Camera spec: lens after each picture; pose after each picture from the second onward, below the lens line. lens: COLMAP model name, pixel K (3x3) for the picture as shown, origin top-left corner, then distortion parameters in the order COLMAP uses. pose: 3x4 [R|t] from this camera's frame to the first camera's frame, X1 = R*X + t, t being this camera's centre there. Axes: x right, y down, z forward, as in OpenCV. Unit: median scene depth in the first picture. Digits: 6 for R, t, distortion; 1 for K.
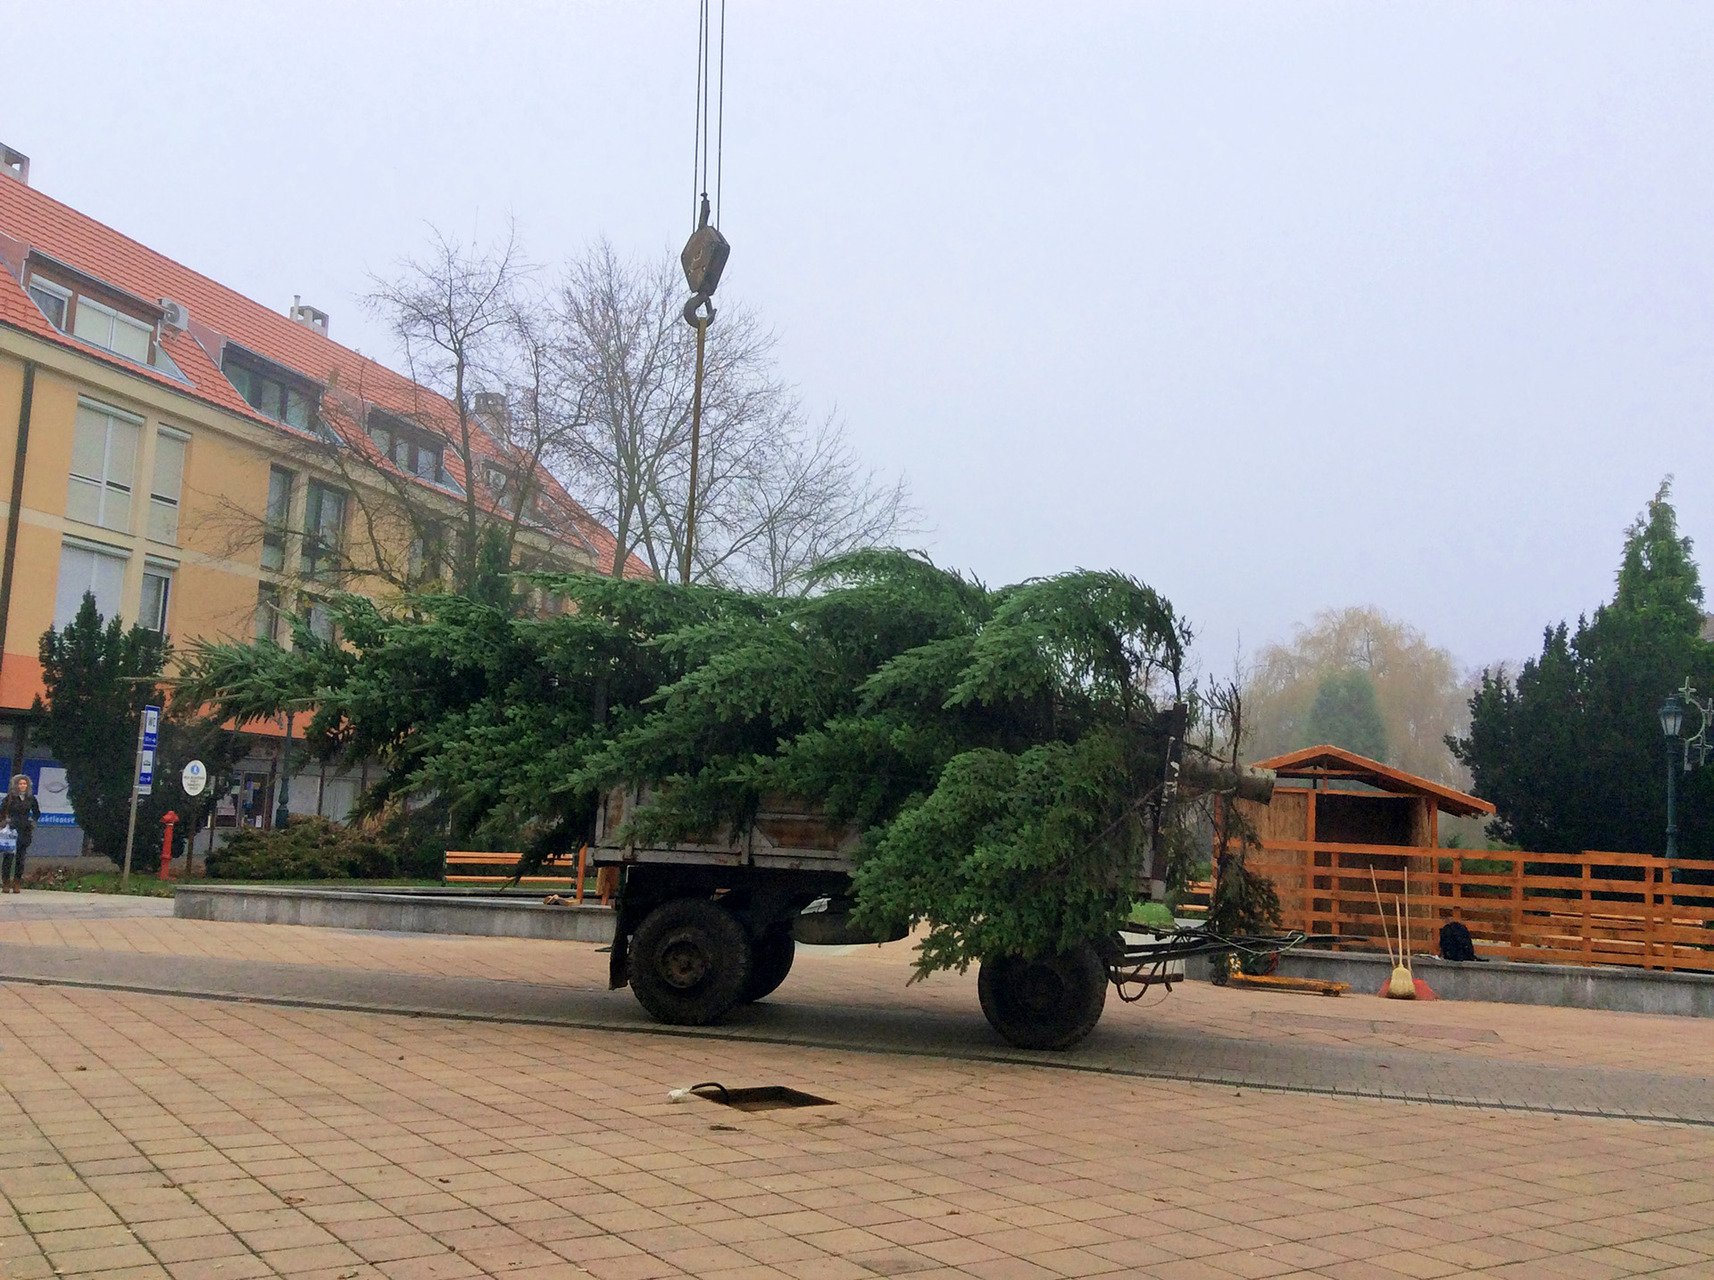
lens RADIAL K [[1565.9, 0, 863.7], [0, 1565.9, 669.1], [0, 0, 1]] dist [0.146987, -0.240331]
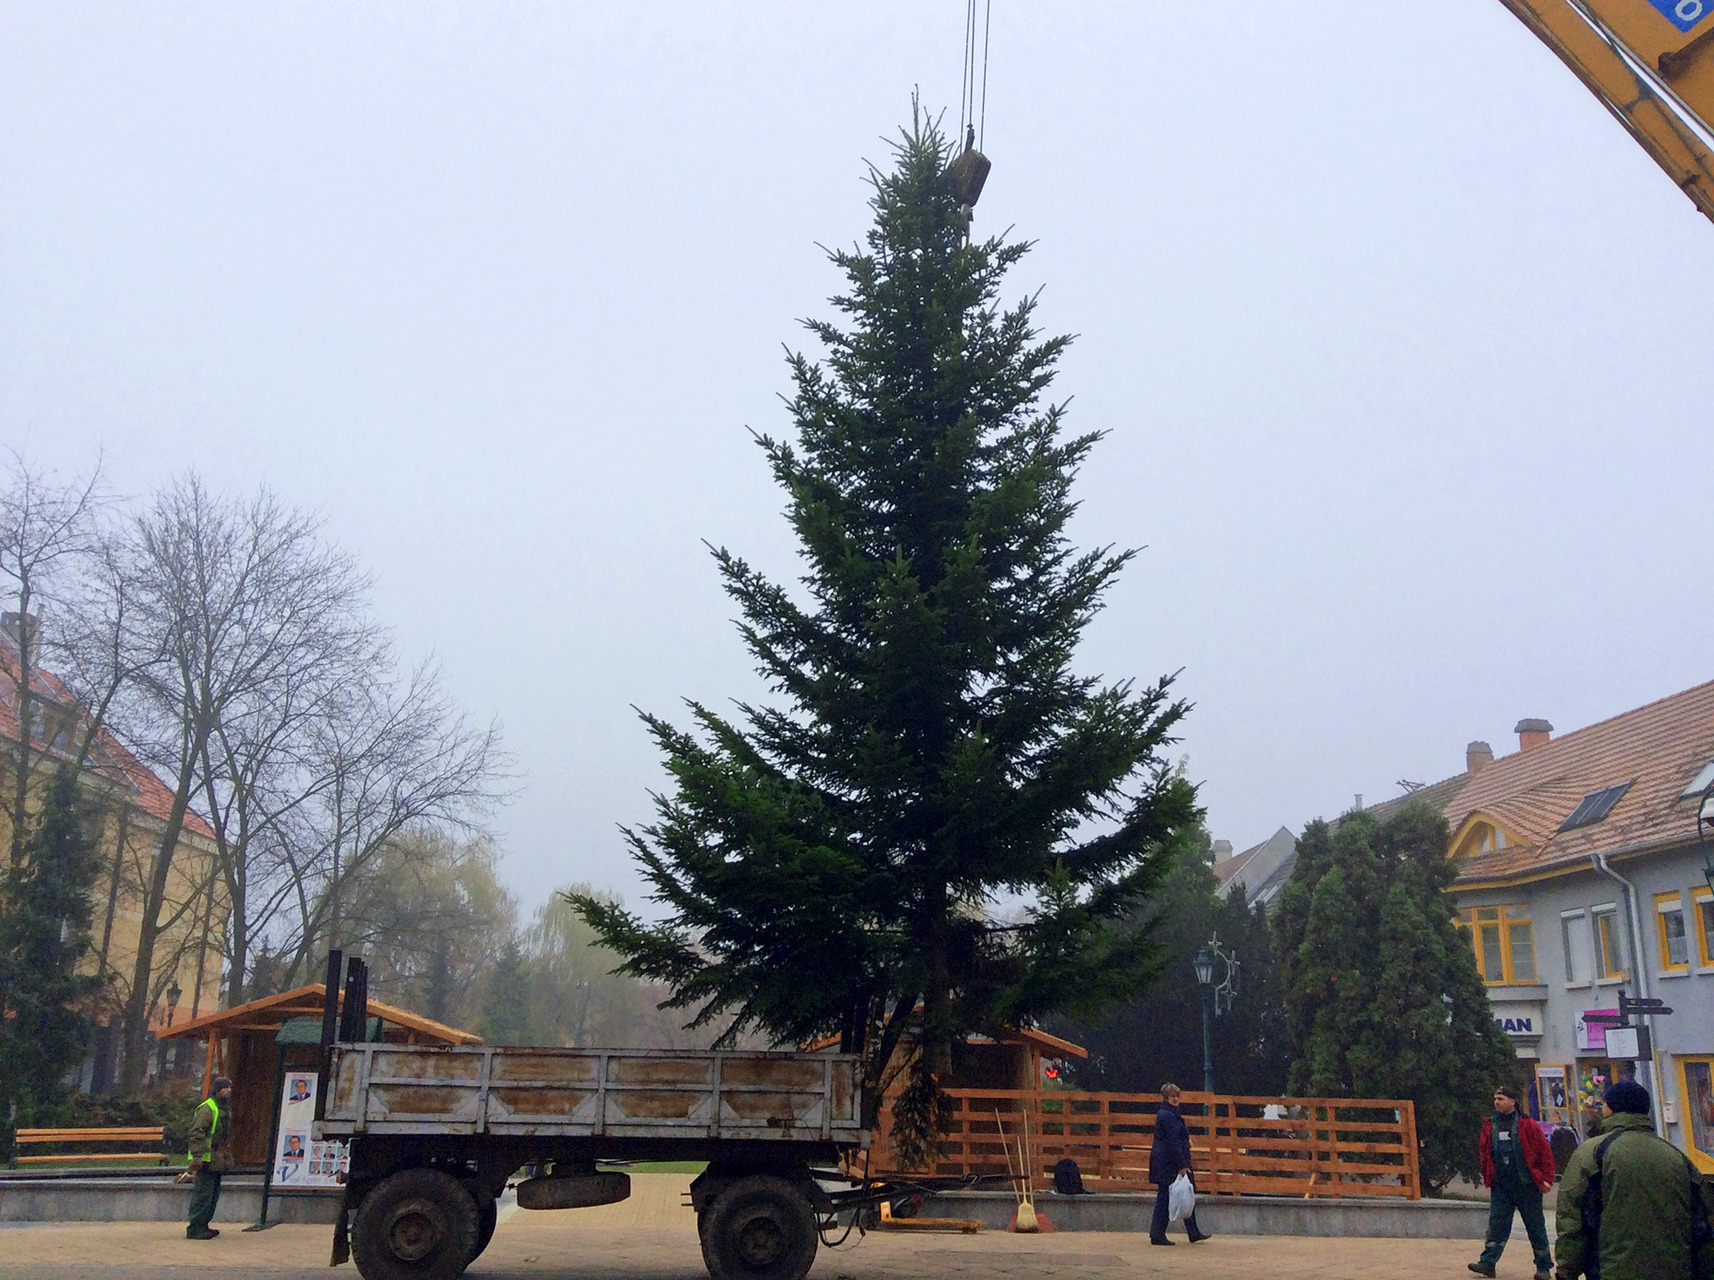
lens RADIAL K [[1565.9, 0, 863.7], [0, 1565.9, 669.1], [0, 0, 1]] dist [0.146987, -0.240331]
pose [[0.960014, 0.045513, 0.276227, -0.093222], [-0.003390, 0.988514, -0.151094, -0.014247], [-0.279931, 0.144116, 0.949141, -0.080912]]
